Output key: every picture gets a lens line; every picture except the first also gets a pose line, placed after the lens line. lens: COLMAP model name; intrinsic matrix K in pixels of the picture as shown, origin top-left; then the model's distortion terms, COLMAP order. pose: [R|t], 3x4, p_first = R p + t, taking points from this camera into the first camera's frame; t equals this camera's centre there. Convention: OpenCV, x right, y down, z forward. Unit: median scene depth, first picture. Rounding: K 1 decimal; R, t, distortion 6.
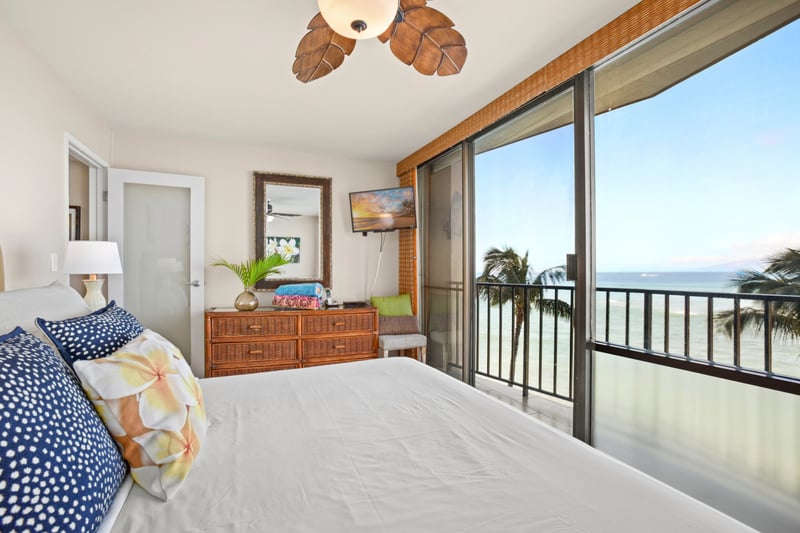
lens RADIAL K [[365.6, 0, 400.0], [0, 365.6, 266.5], [0, 0, 1]] dist [-0.003113, -0.000234]
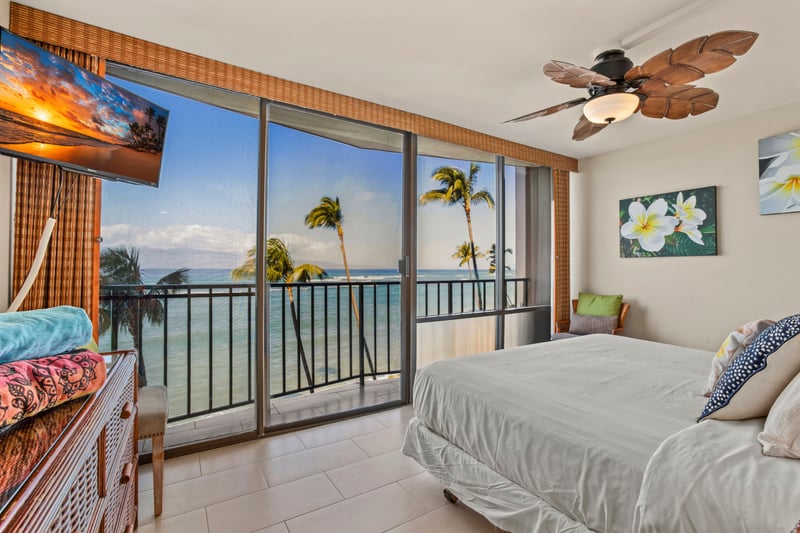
lens RADIAL K [[365.3, 0, 400.0], [0, 365.3, 266.5], [0, 0, 1]] dist [-0.056908, -0.000182]
pose [[-0.147947, 0.009102, 0.988953, -0.831356], [-0.019536, 0.999736, -0.012123, 0.014351], [-0.988802, -0.021114, -0.147730, 1.163689]]
